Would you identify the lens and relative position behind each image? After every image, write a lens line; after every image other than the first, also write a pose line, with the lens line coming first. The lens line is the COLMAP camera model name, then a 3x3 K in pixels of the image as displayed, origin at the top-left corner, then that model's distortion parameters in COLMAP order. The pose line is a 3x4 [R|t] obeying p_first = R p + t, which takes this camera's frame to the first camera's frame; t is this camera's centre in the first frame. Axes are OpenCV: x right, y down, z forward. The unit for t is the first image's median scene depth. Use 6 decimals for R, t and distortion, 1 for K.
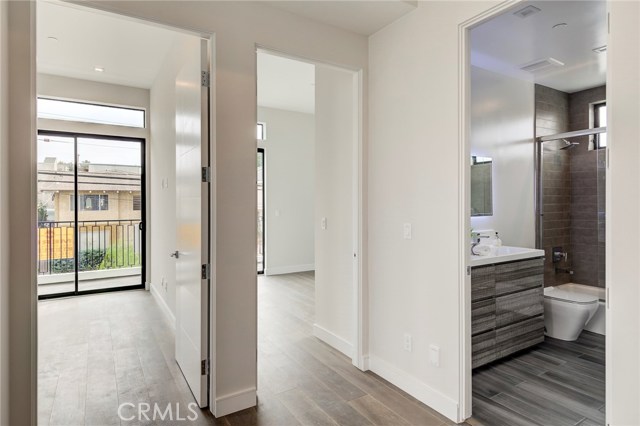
lens RADIAL K [[336.9, 0, 317.3], [0, 336.9, 208.4], [0, 0, 1]] dist [0.001343, -0.000676]
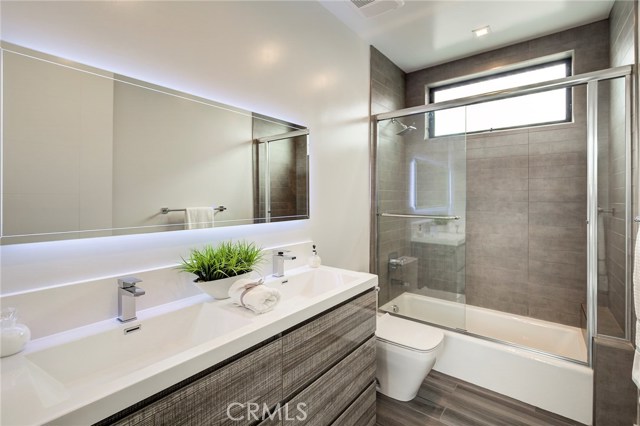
lens RADIAL K [[290.7, 0, 320.0], [0, 290.7, 206.8], [0, 0, 1]] dist [-0.004010, 0.000990]
pose [[0.927400, 0.003712, 0.374054, 0.291391], [-0.007537, 0.999933, 0.008765, -0.005031], [-0.373996, -0.010948, 0.927366, 0.423659]]
